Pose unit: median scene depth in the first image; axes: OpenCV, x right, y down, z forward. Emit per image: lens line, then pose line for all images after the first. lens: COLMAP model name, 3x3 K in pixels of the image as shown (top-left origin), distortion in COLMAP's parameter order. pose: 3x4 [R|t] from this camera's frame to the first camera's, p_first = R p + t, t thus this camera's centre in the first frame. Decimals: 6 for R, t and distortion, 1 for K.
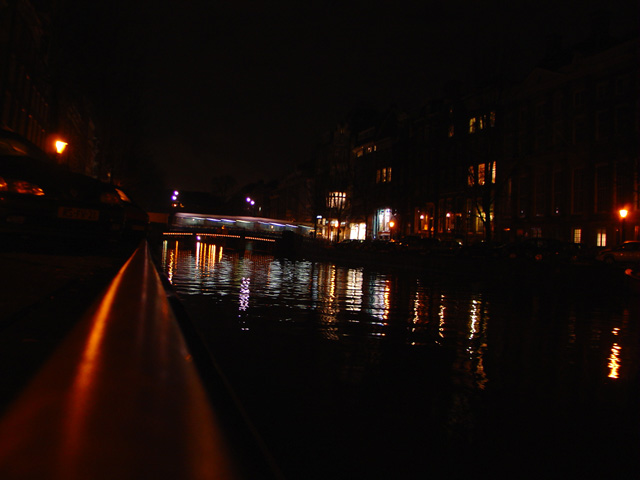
lens RADIAL K [[636.8, 0, 320.0], [0, 636.8, 240.0], [0, 0, 1]] dist [-0.198375, 0.224512]
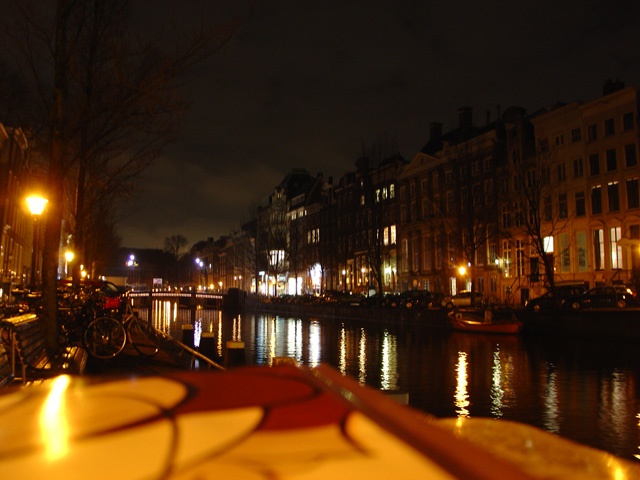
lens RADIAL K [[636.8, 0, 320.0], [0, 636.8, 240.0], [0, 0, 1]] dist [-0.198375, 0.224512]
pose [[0.996239, -0.045957, 0.073454, 0.025632], [0.051382, 0.995952, -0.073750, -0.008421], [-0.069768, 0.077247, 0.994568, -0.147756]]
